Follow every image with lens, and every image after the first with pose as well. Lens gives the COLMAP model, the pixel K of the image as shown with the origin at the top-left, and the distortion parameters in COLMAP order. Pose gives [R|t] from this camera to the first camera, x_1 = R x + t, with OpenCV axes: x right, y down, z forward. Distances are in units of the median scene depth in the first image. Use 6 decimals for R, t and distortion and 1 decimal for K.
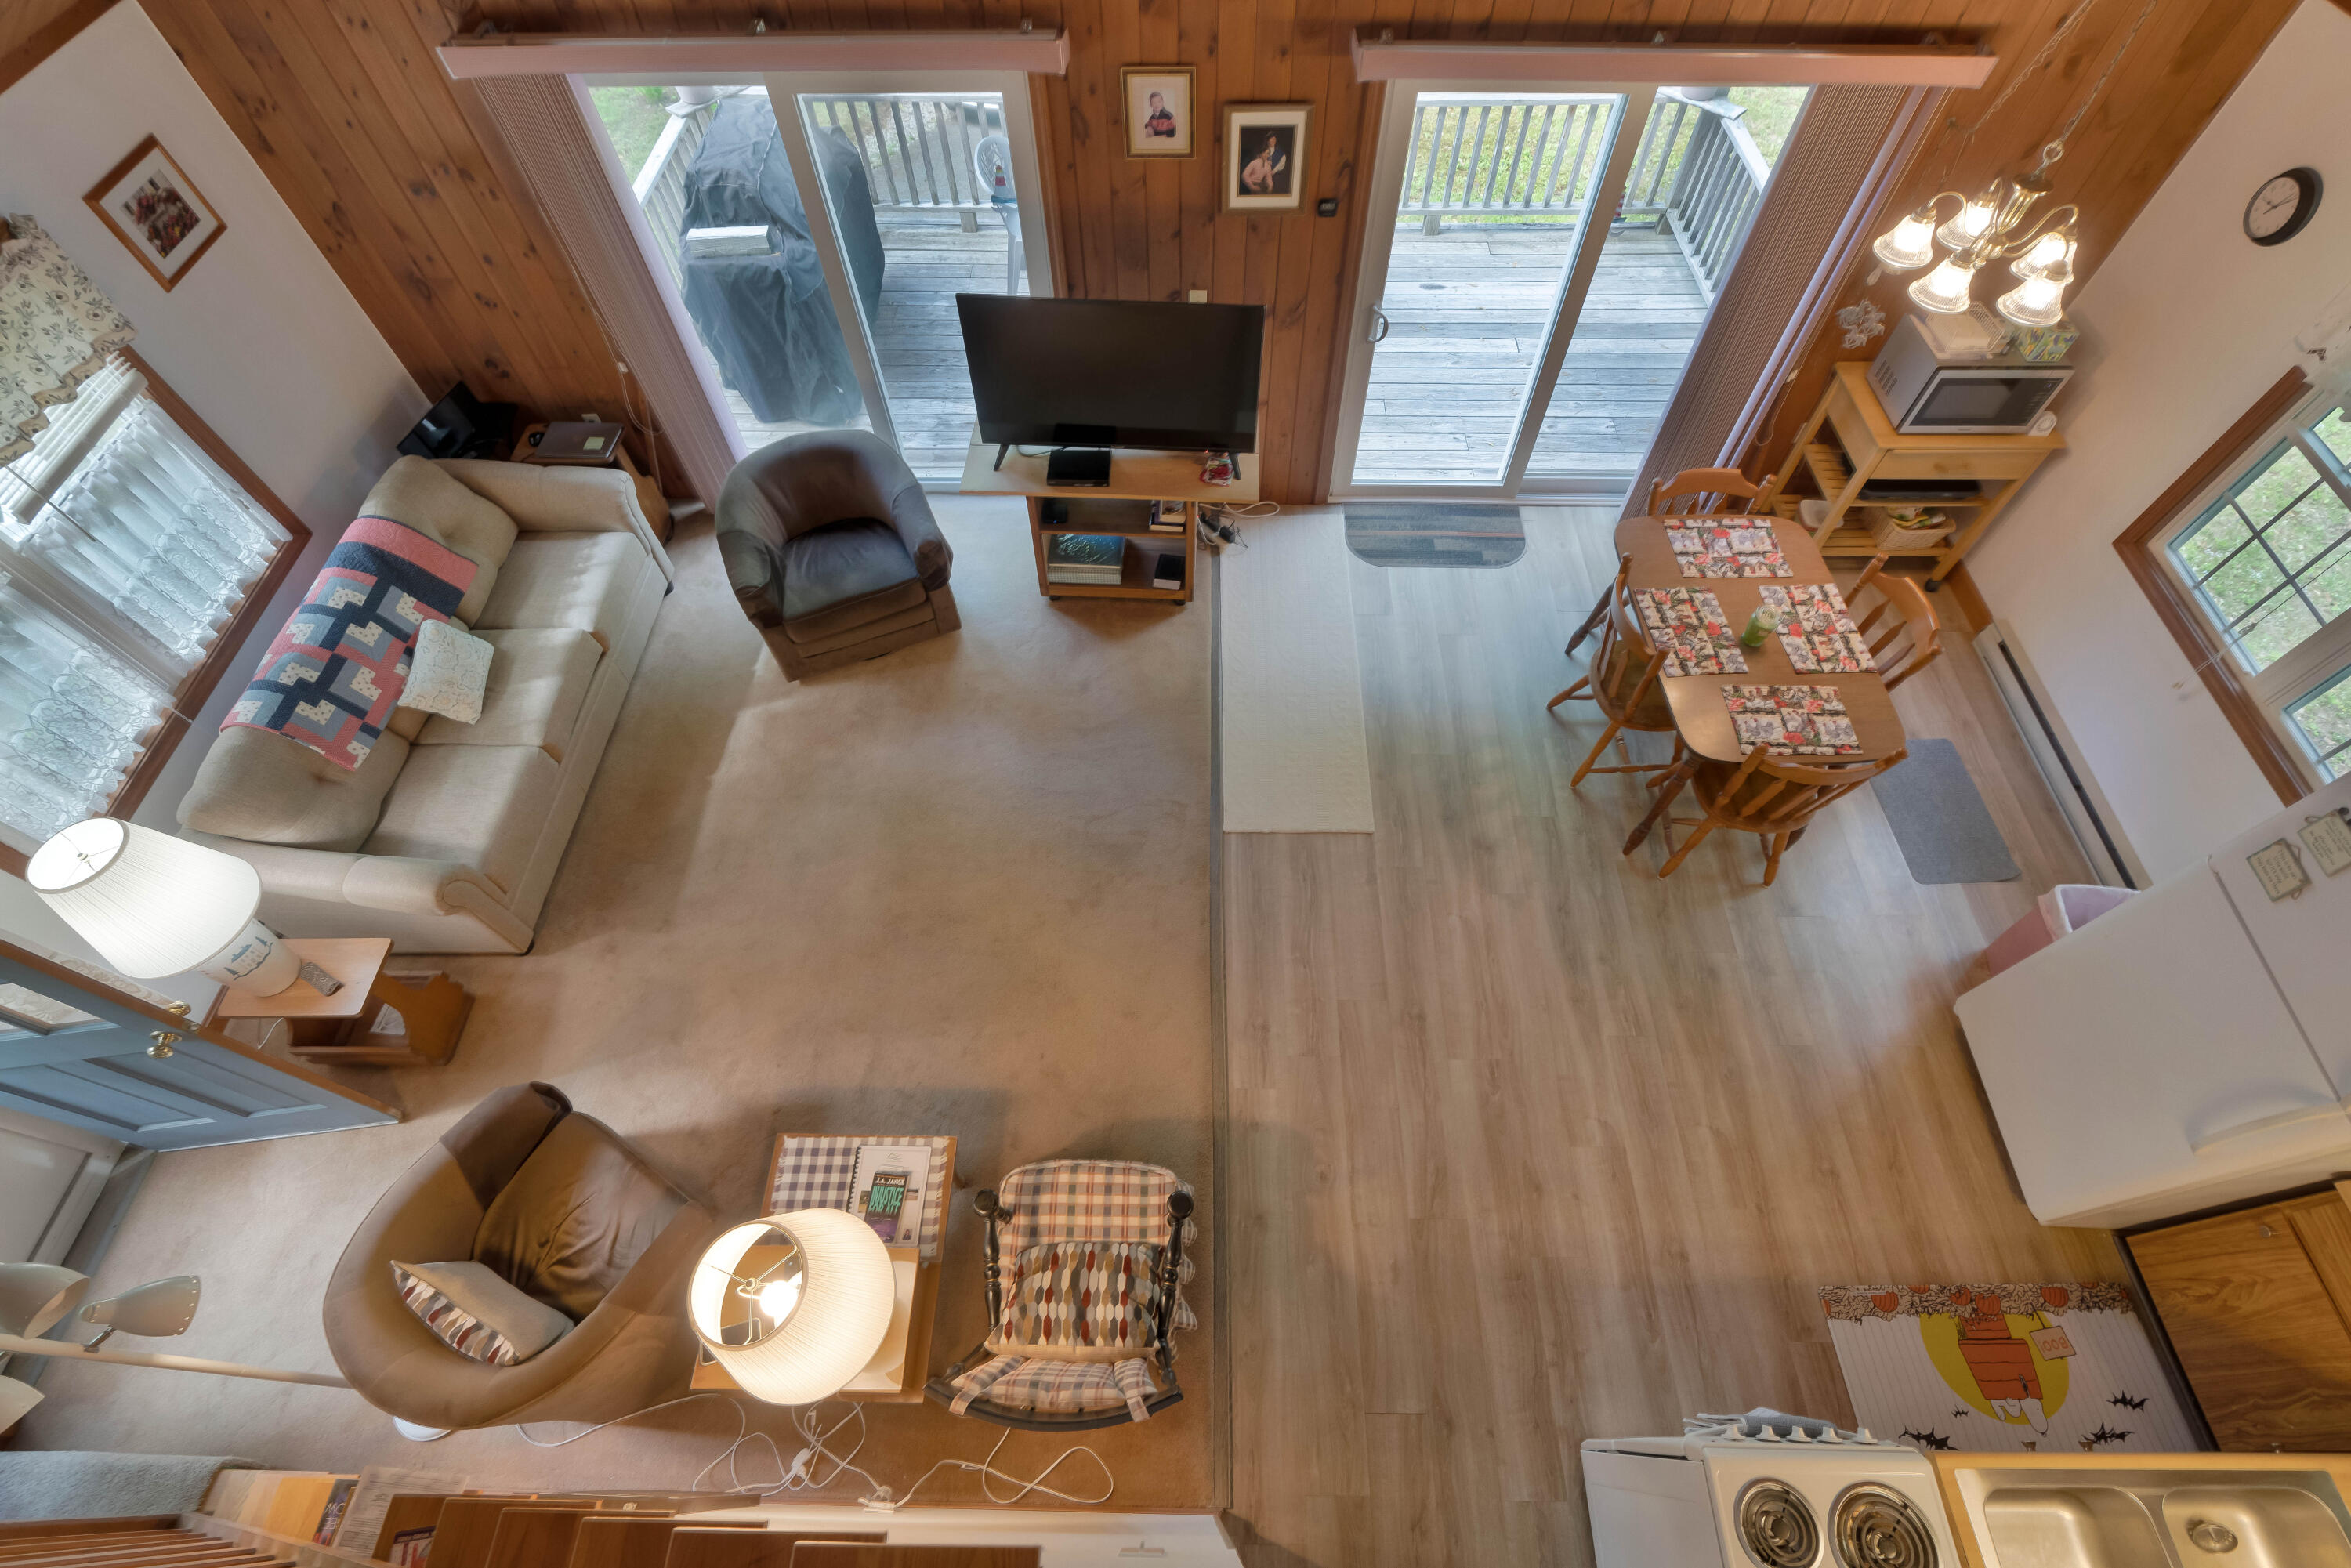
lens RADIAL K [[1052.0, 0, 1185.0], [0, 1052.0, 784.5], [0, 0, 1]] dist [-0.018568, 0.008345]
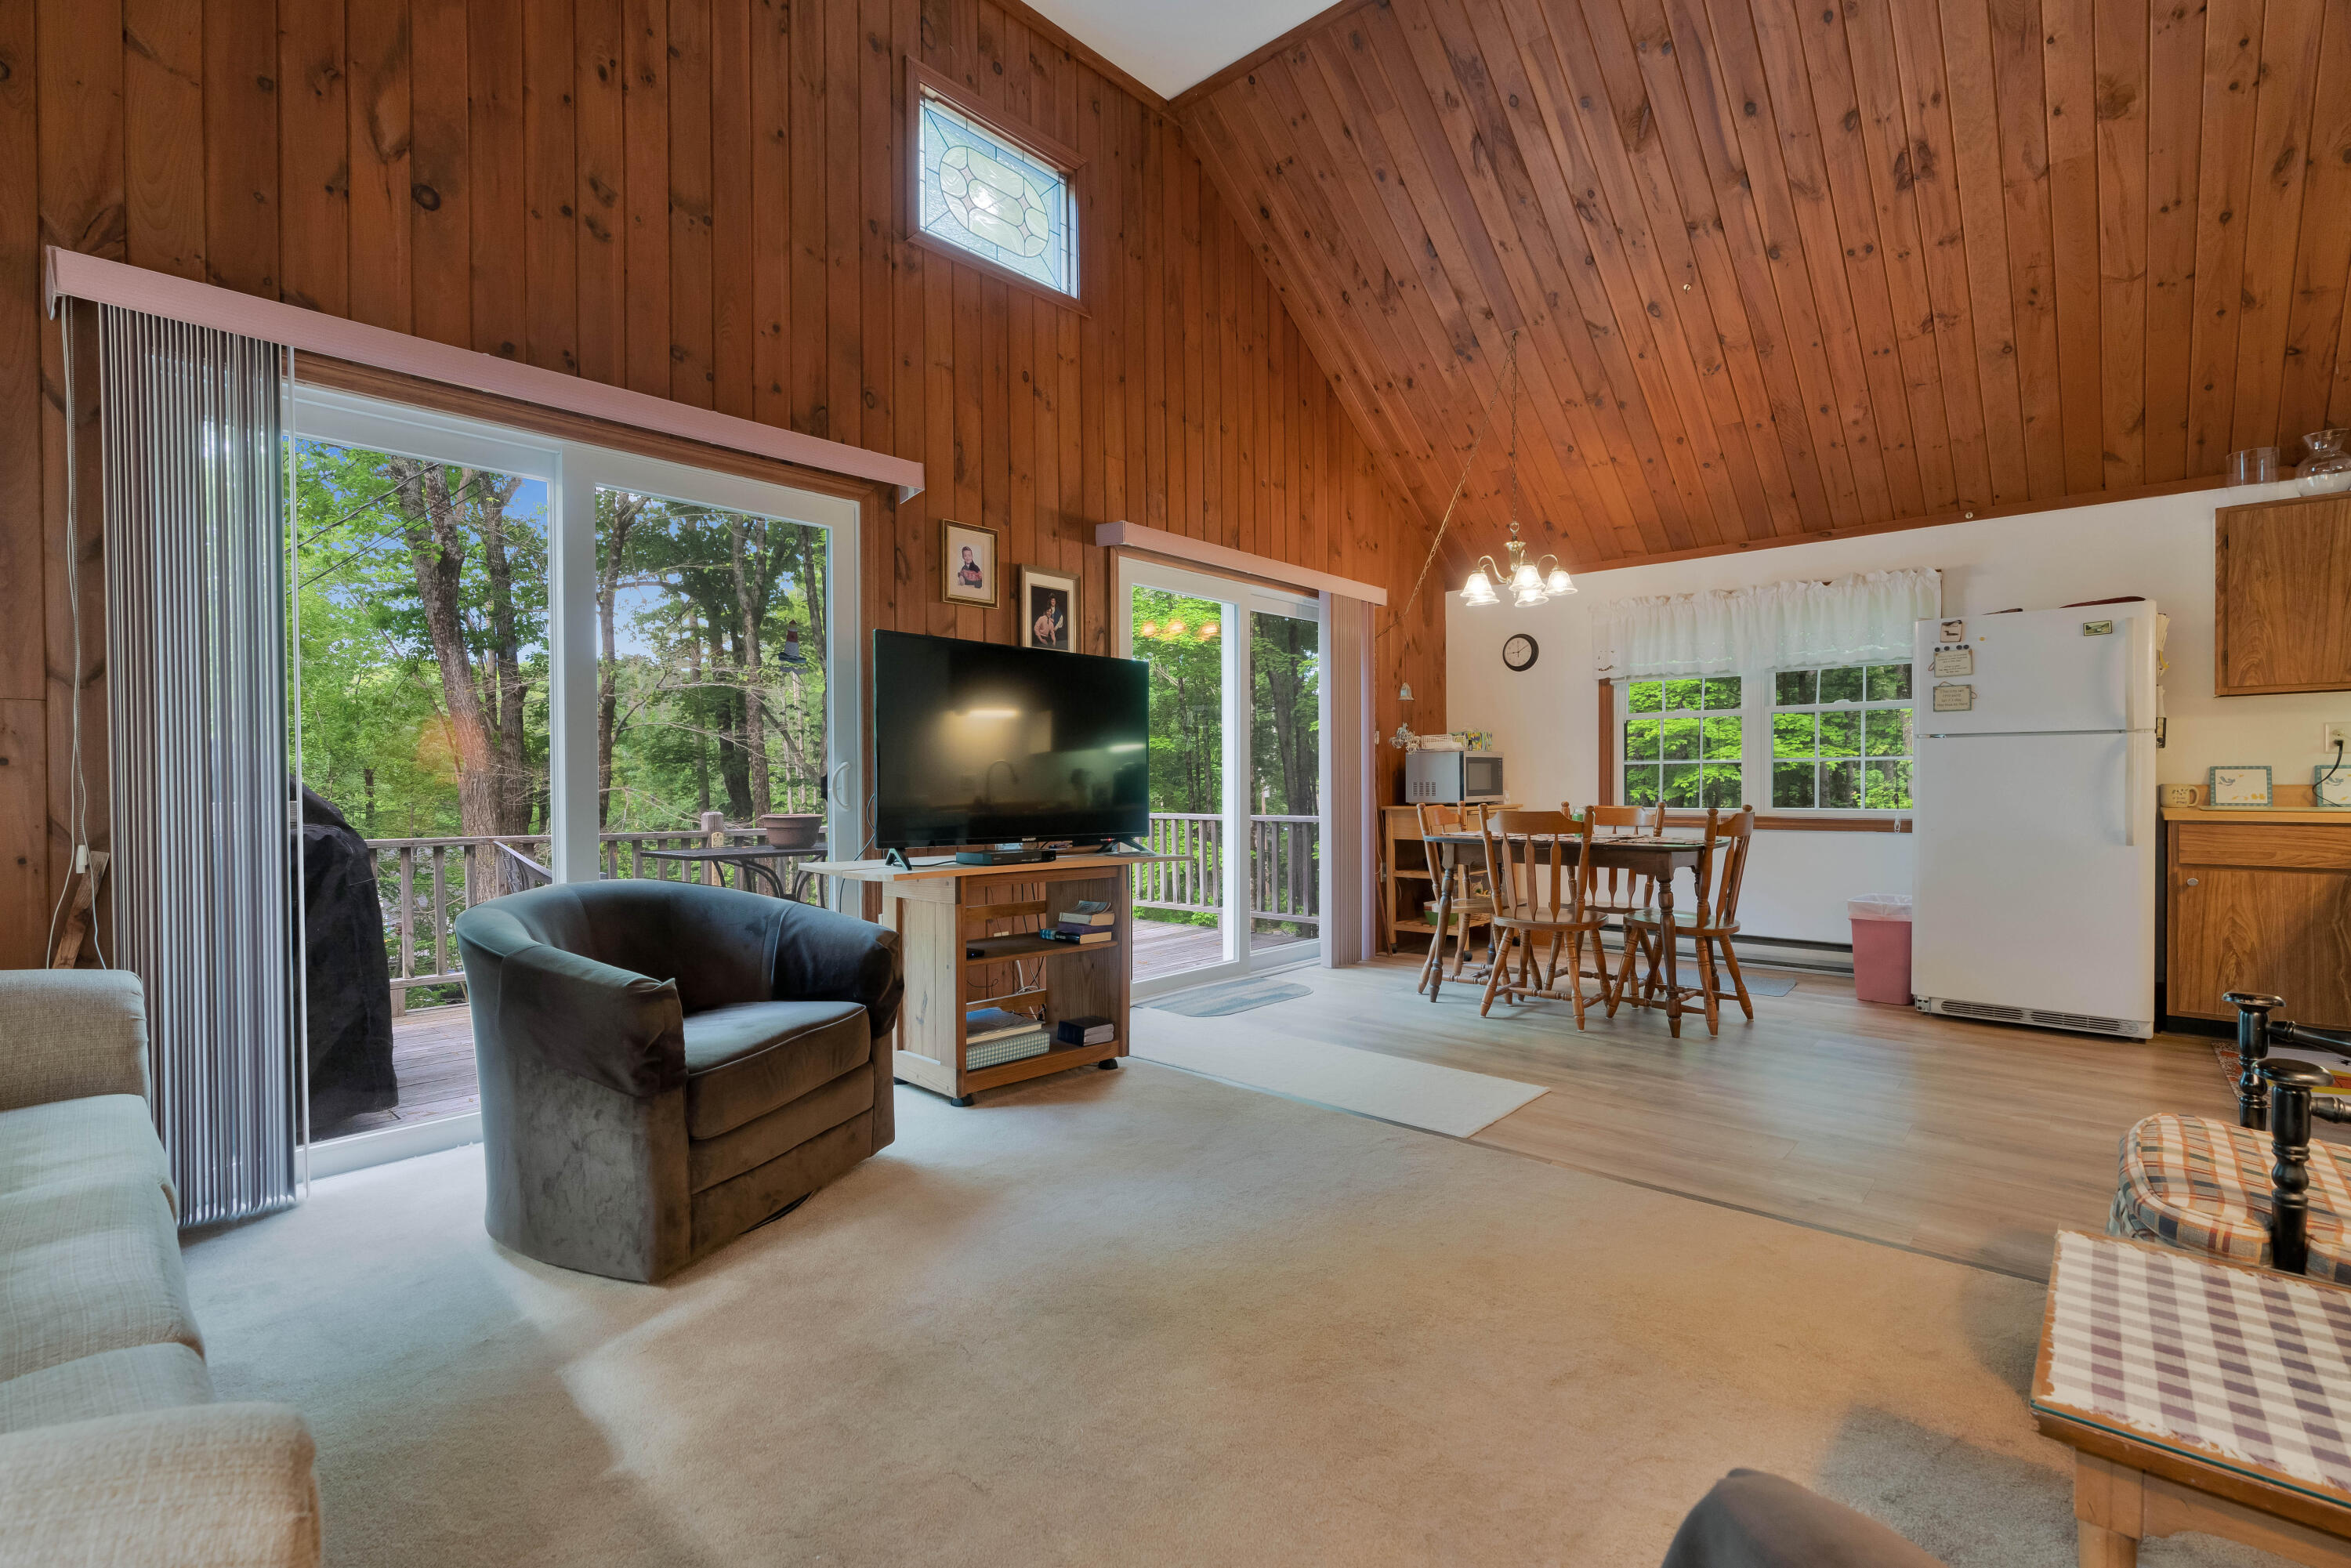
lens RADIAL K [[1052.0, 0, 1185.0], [0, 1052.0, 784.5], [0, 0, 1]] dist [-0.018568, 0.008345]
pose [[0.658587, -0.005633, 0.752483, -0.683454], [0.635142, 0.540431, -0.551842, 0.207021], [-0.403556, 0.841370, 0.359499, 0.712175]]
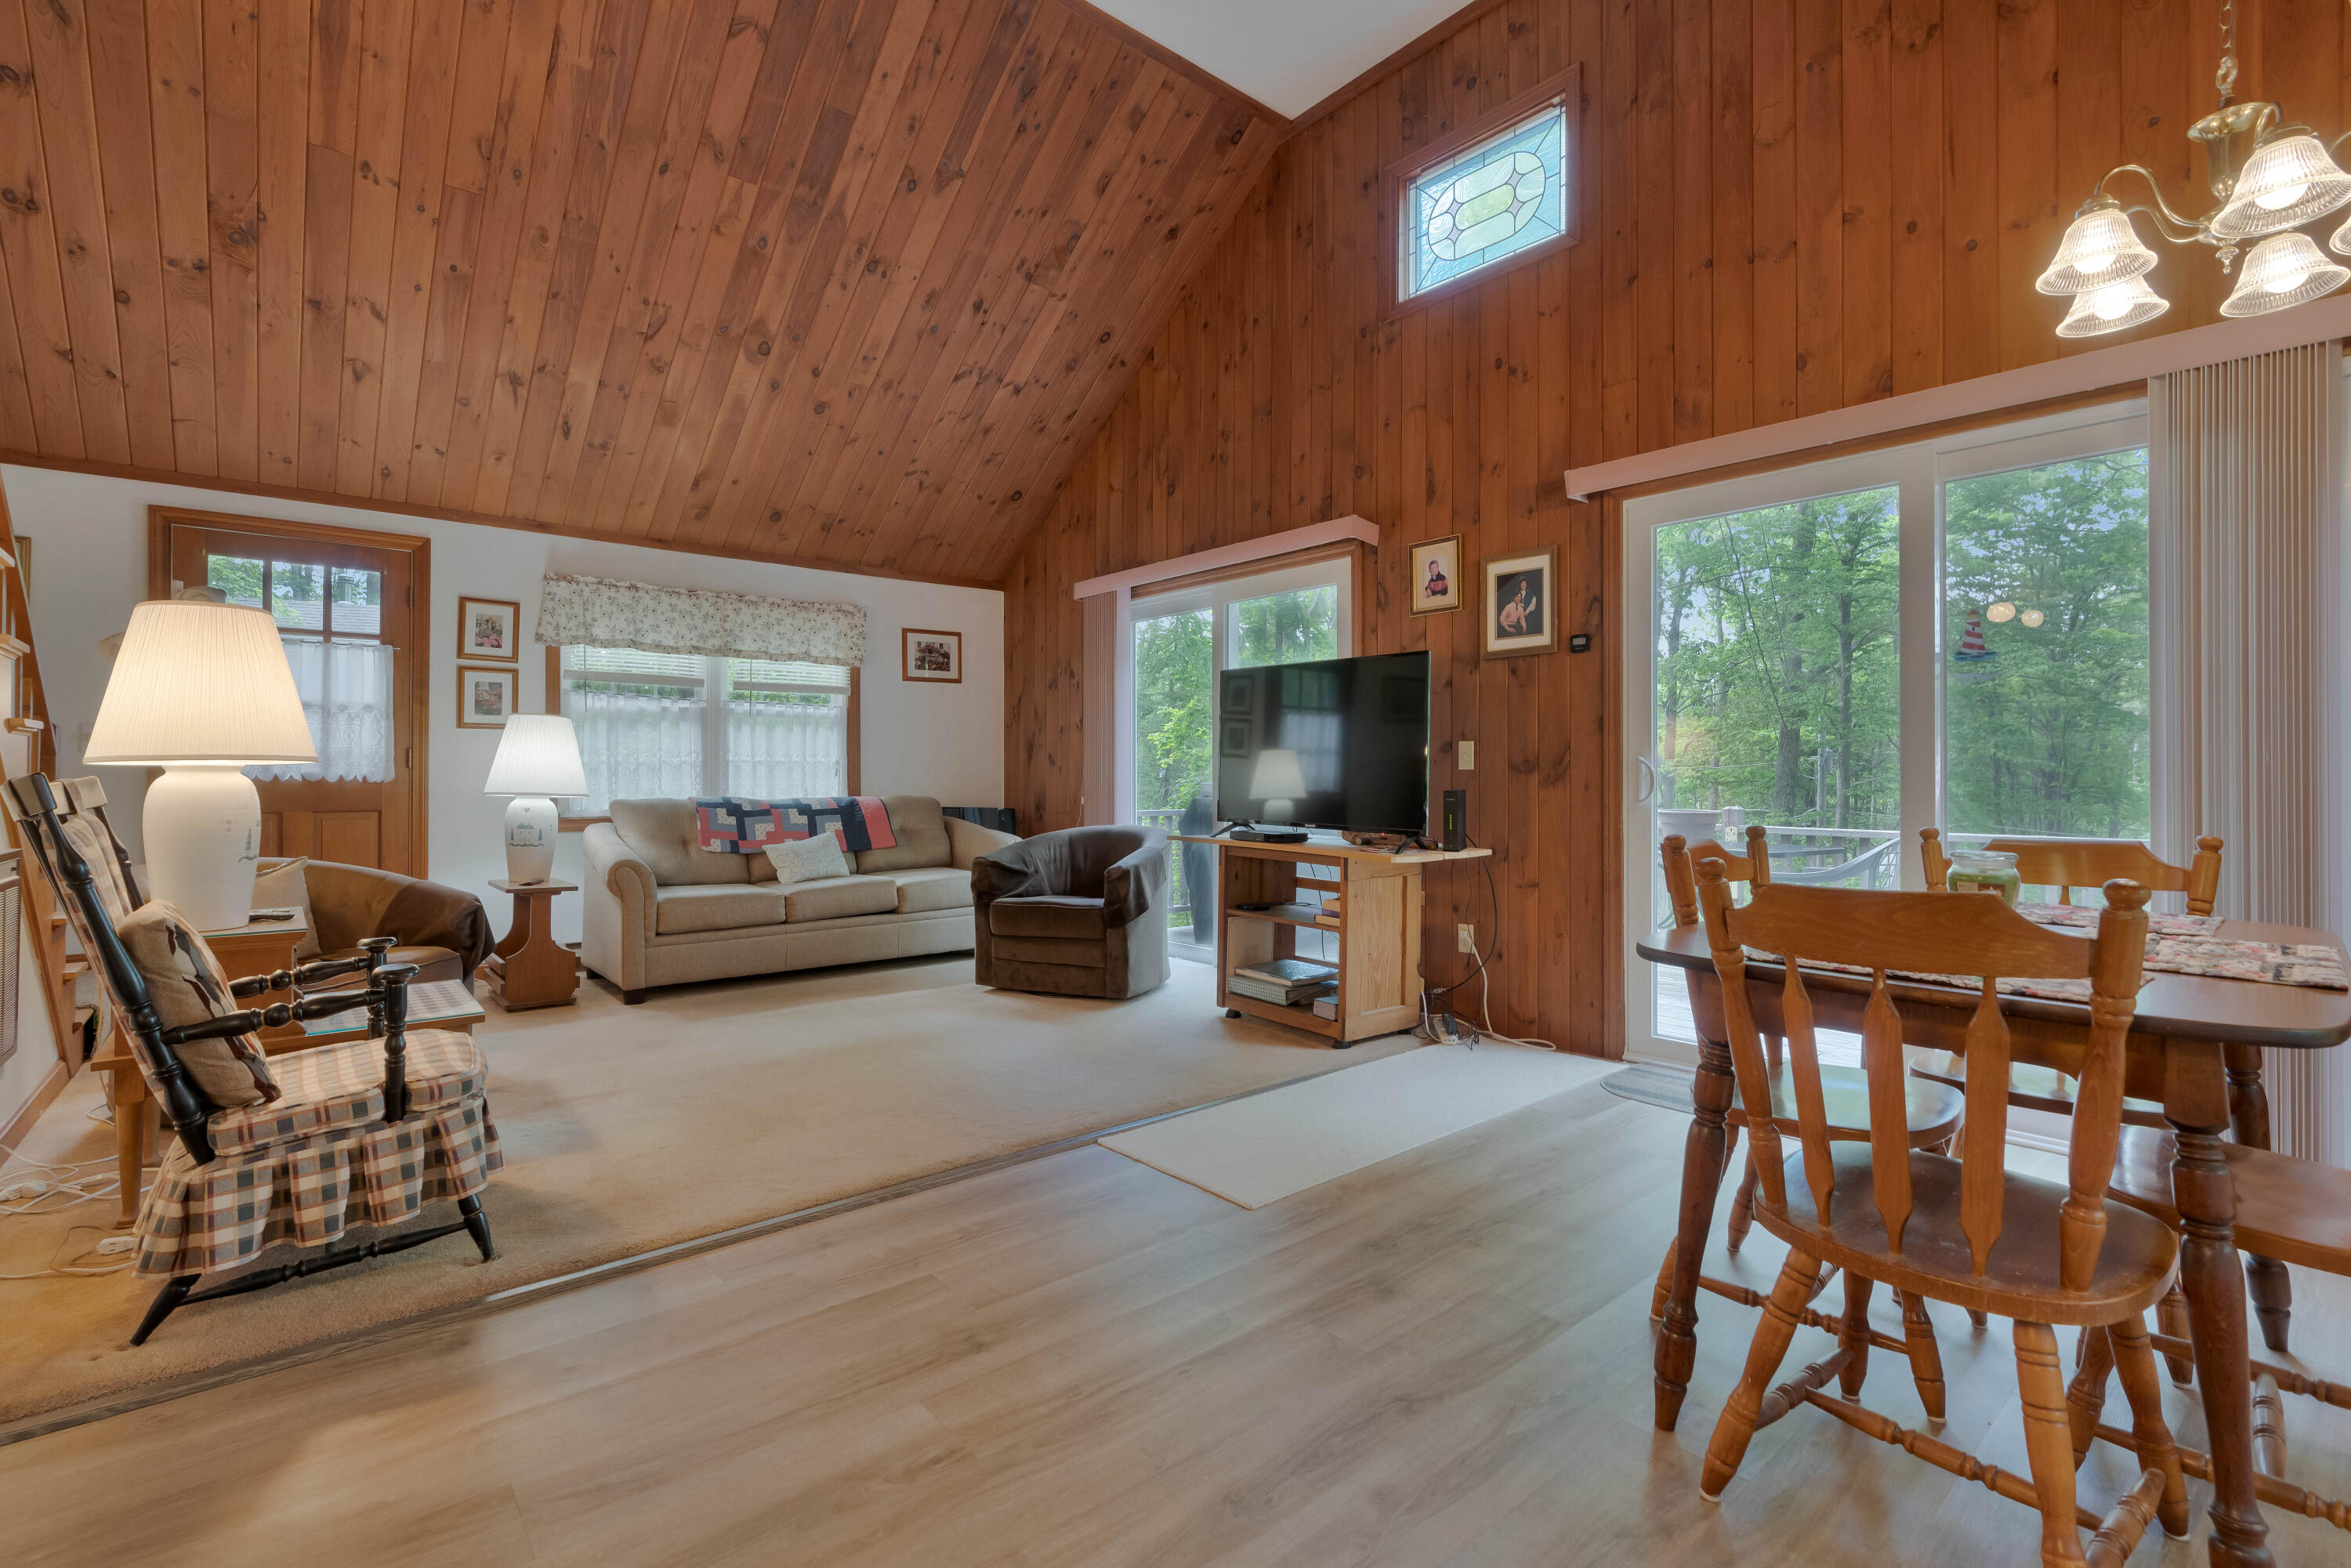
lens RADIAL K [[1062.4, 0, 1192.2], [0, 1062.4, 769.6], [0, 0, 1]] dist [-0.023039, 0.009889]
pose [[0.663270, -0.000939, -0.748380, 0.668679], [-0.631670, 0.535562, -0.560505, 0.295199], [0.401330, 0.844495, 0.354629, 0.654897]]
